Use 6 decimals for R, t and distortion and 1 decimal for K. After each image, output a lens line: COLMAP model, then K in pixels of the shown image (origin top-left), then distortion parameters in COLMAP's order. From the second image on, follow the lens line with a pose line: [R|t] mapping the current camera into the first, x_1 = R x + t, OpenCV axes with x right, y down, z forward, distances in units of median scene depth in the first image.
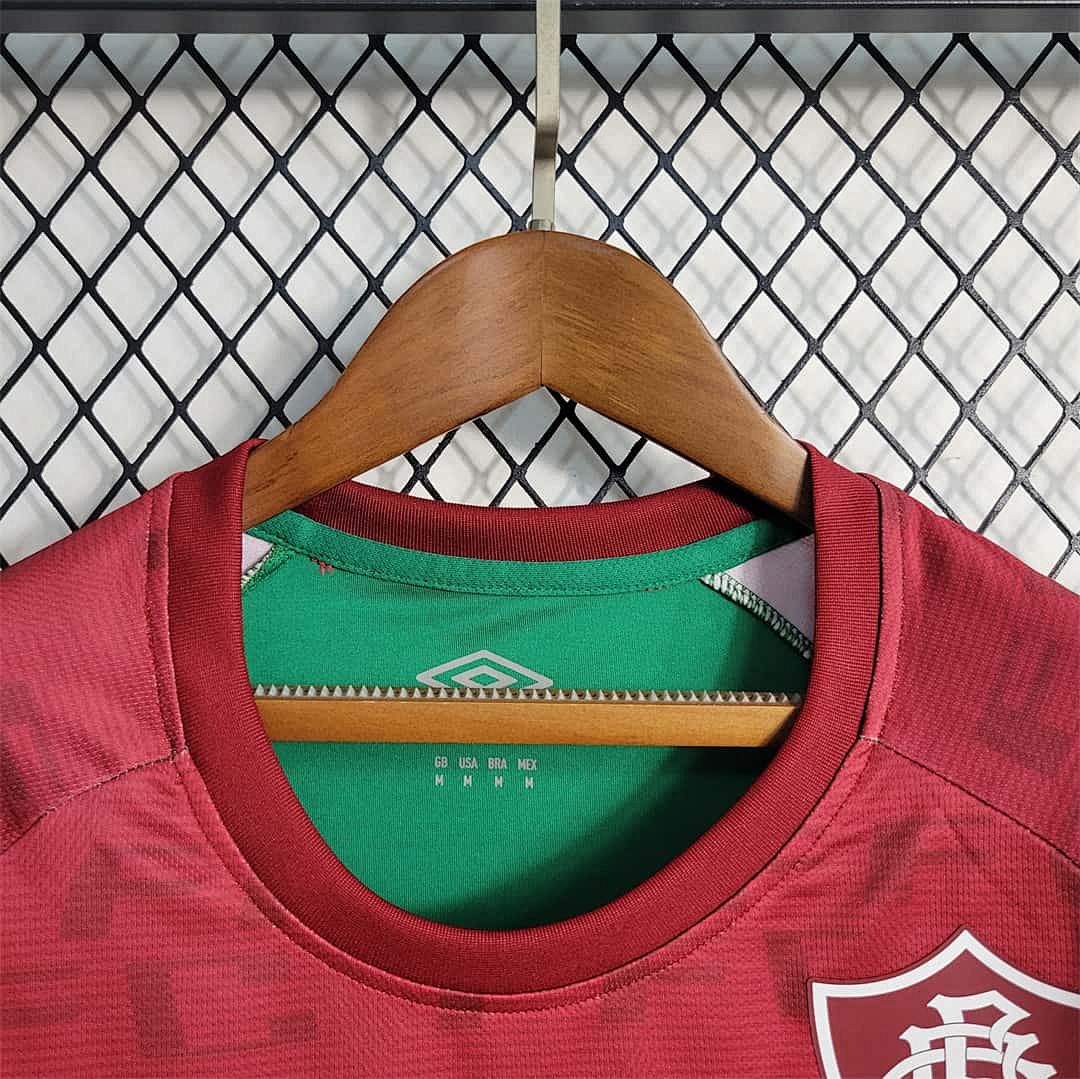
lens RADIAL K [[1101.9, 0, 539.4], [0, 1101.9, 531.7], [0, 0, 1]] dist [0.013009, 0.000000]
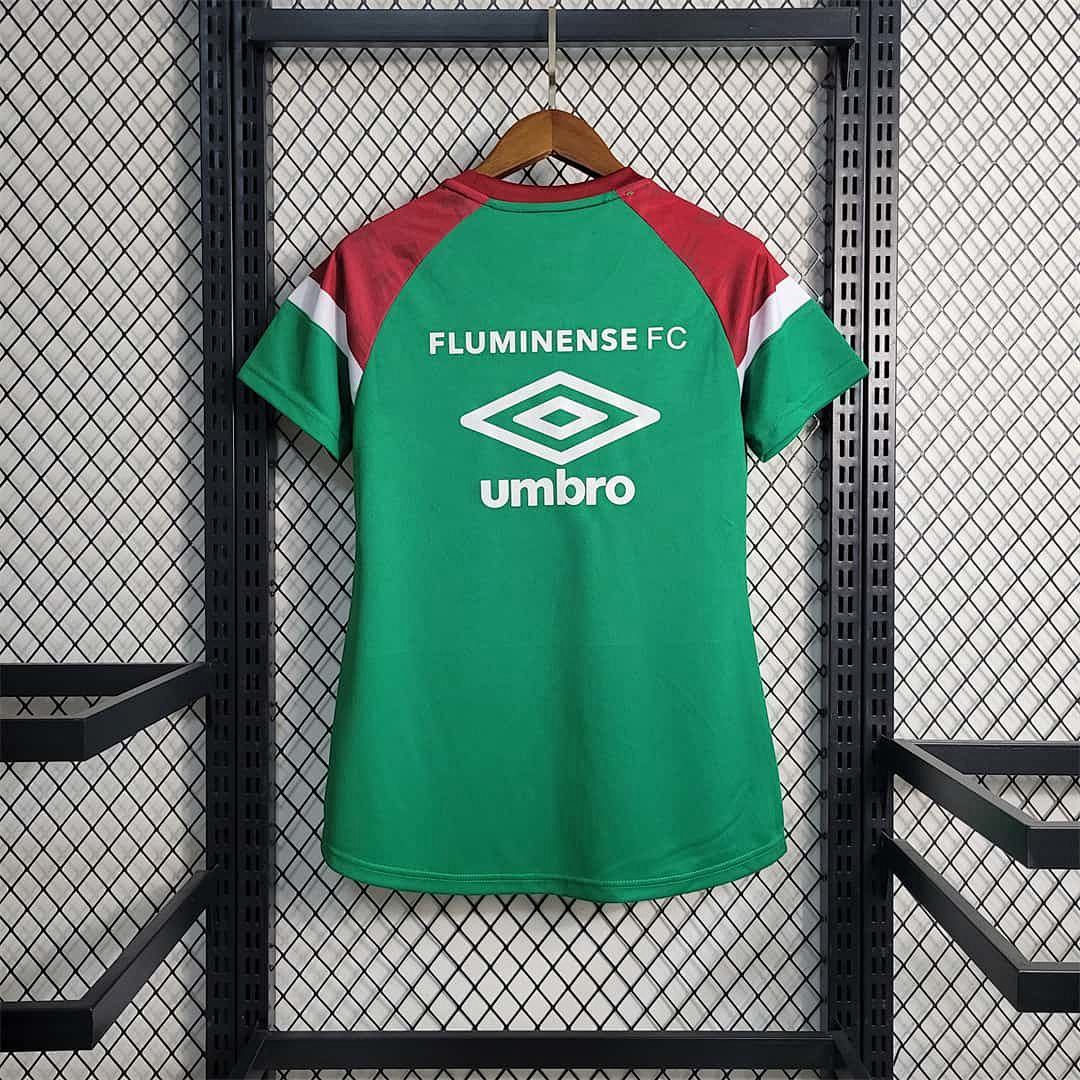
lens RADIAL K [[1101.9, 0, 521.6], [0, 1101.9, 551.0], [0, 0, 1]] dist [0.013009, 0.000000]
pose [[0.999878, -0.008667, 0.012973, -0.136724], [0.007200, 0.993994, 0.109193, 0.637269], [-0.013842, -0.109086, 0.993936, -2.301550]]
